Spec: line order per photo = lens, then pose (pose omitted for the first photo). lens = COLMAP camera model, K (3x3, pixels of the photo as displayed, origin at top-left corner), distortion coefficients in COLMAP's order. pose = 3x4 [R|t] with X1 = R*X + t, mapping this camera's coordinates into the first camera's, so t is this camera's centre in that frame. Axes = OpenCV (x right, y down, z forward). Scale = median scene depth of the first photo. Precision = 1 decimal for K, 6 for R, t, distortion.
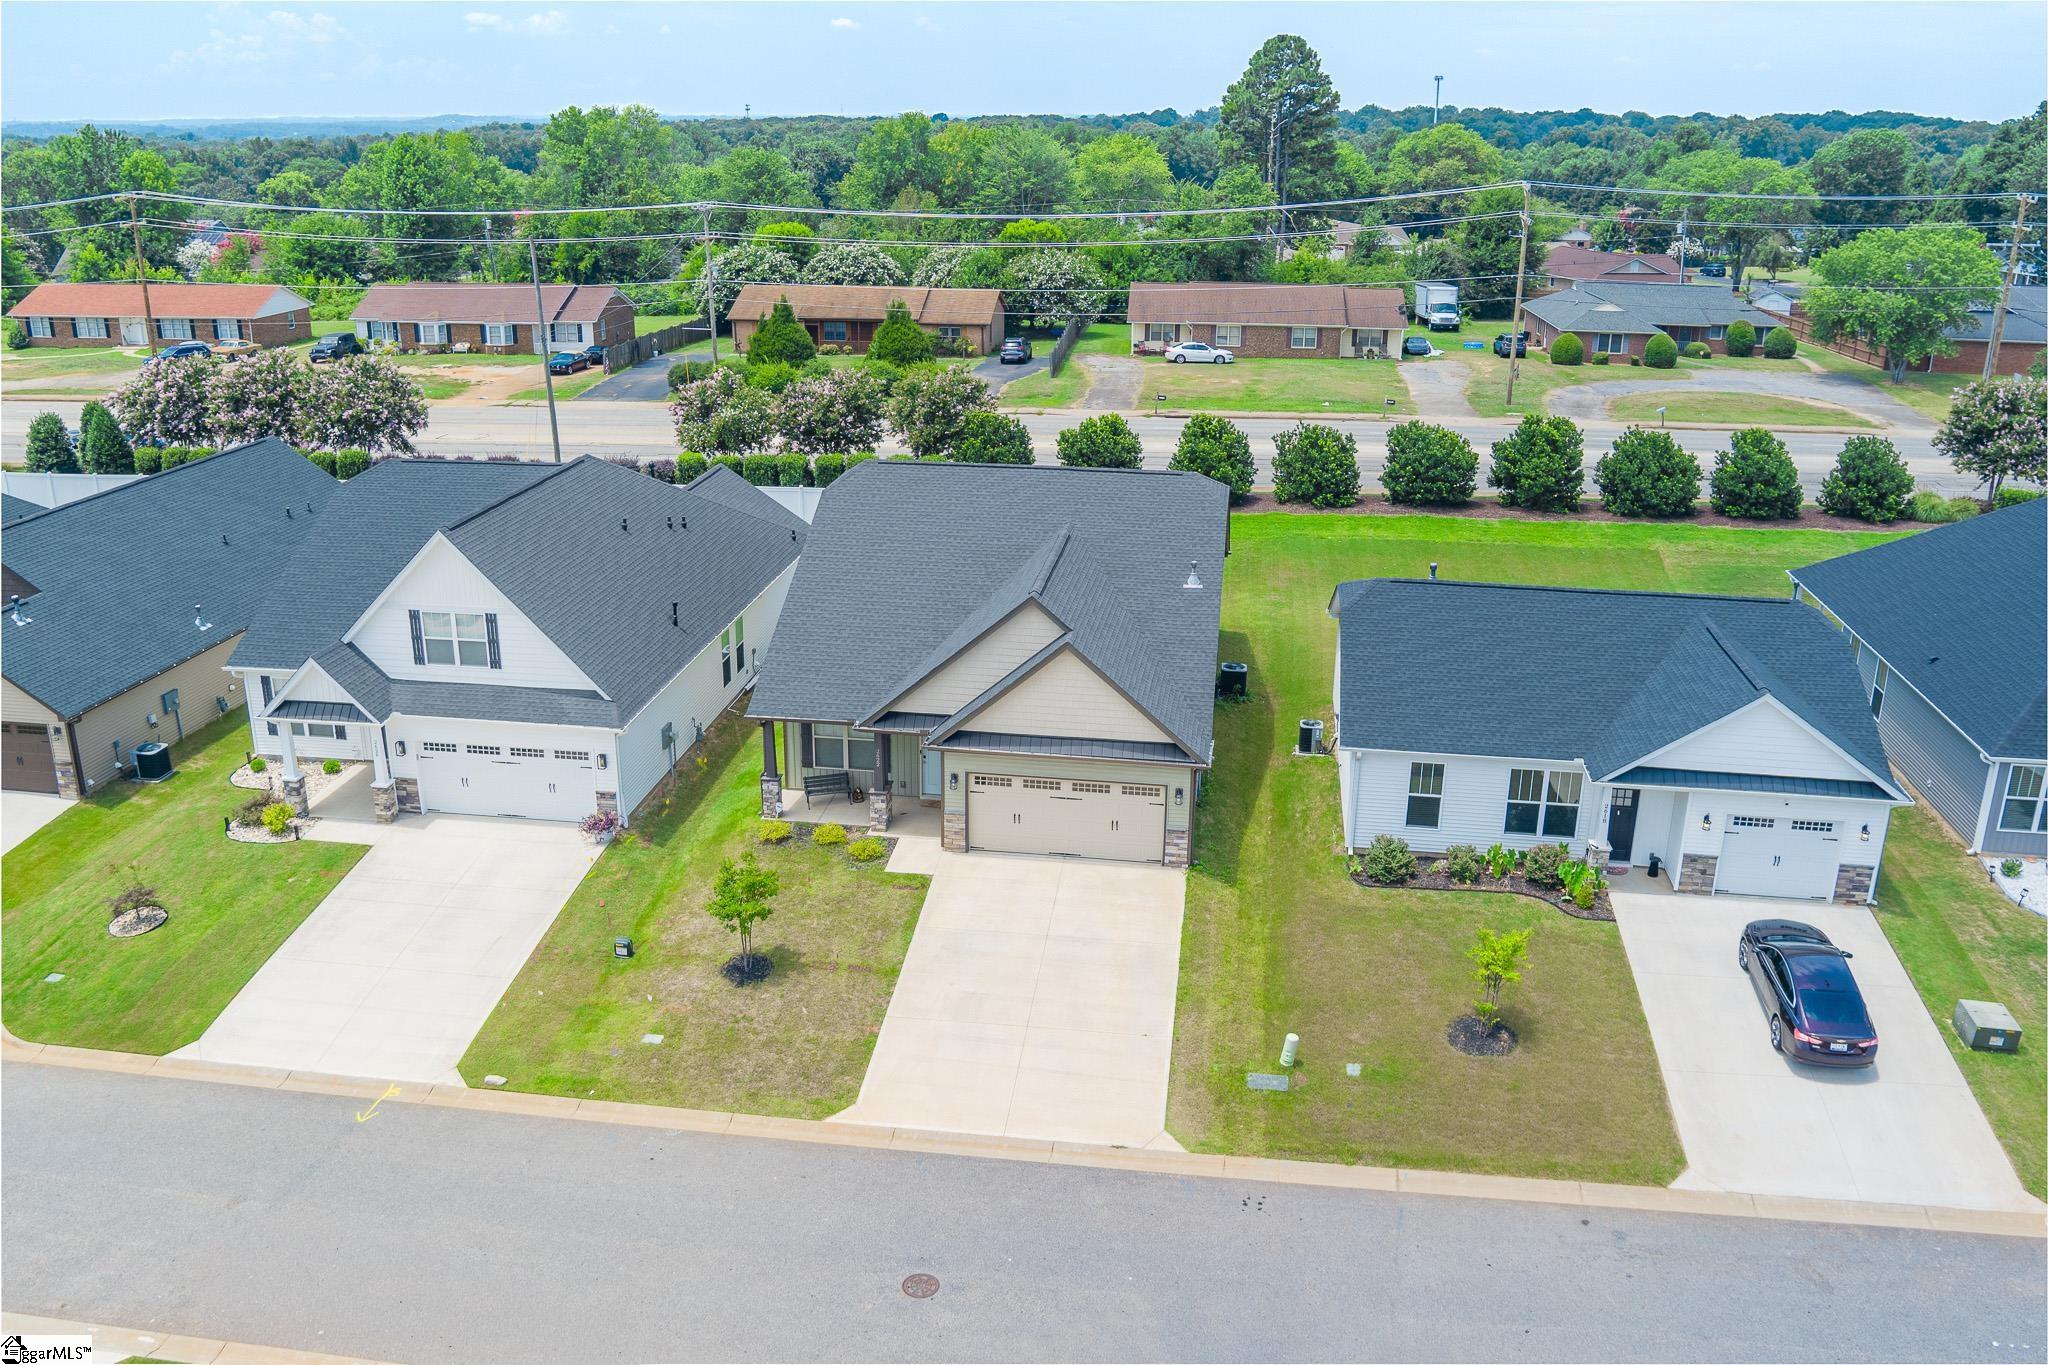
lens RADIAL K [[1657.2, 0, 1024.0], [0, 1657.2, 682.5], [0, 0, 1]] dist [-0.068619, 0.002699]
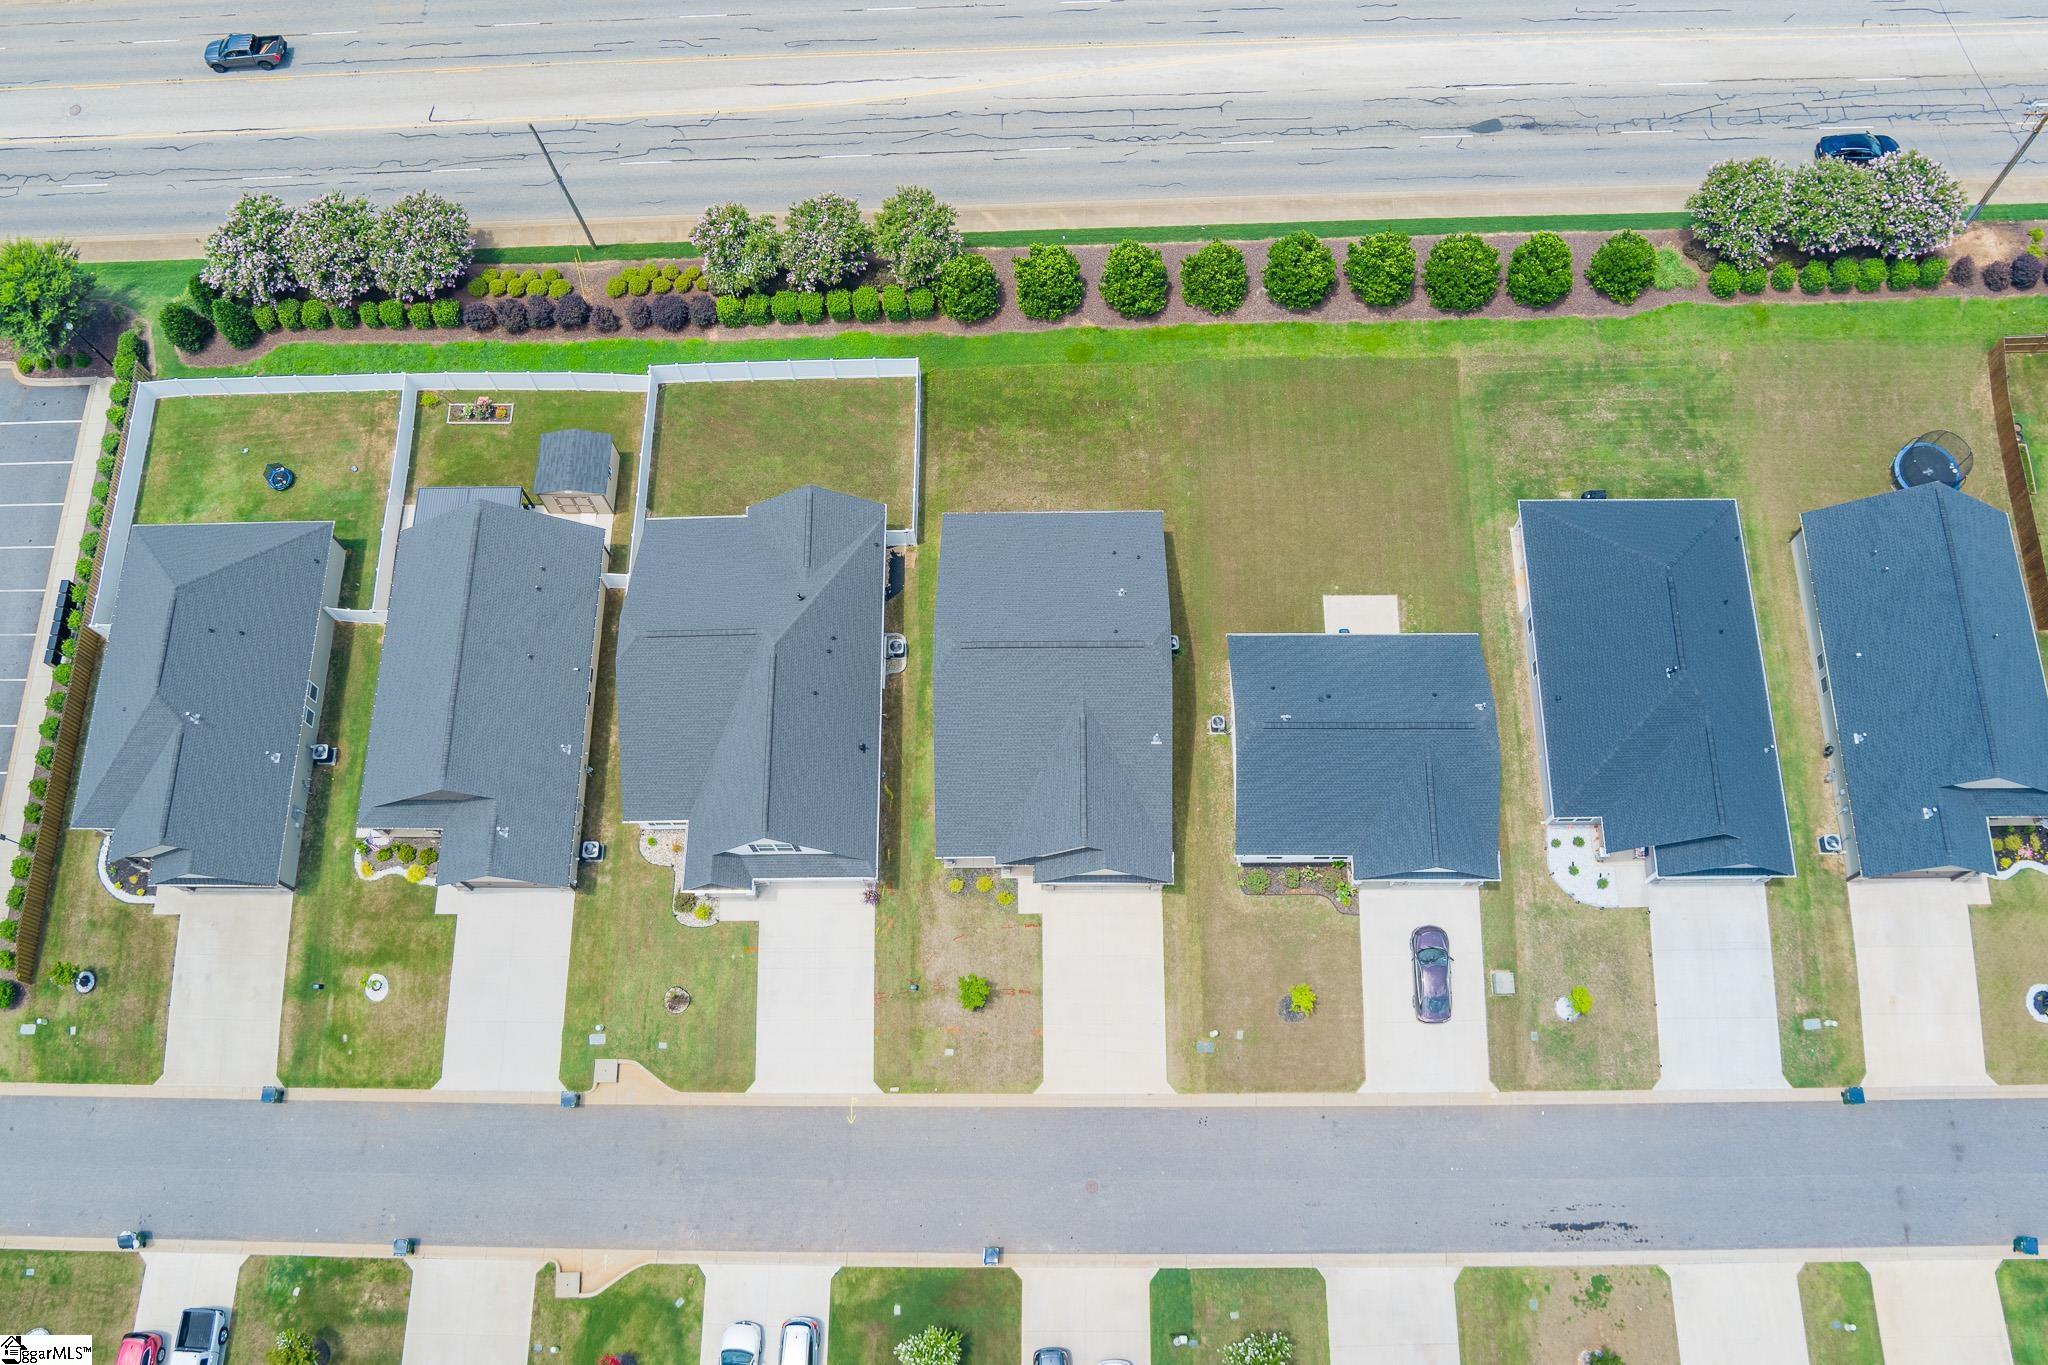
lens RADIAL K [[1657.2, 0, 1024.0], [0, 1657.2, 682.5], [0, 0, 1]] dist [-0.068619, 0.002699]
pose [[0.989705, -0.142379, 0.014568, -0.067335], [0.079561, 0.631922, 0.770938, -1.701793], [-0.118971, -0.761842, 0.636744, -0.109348]]
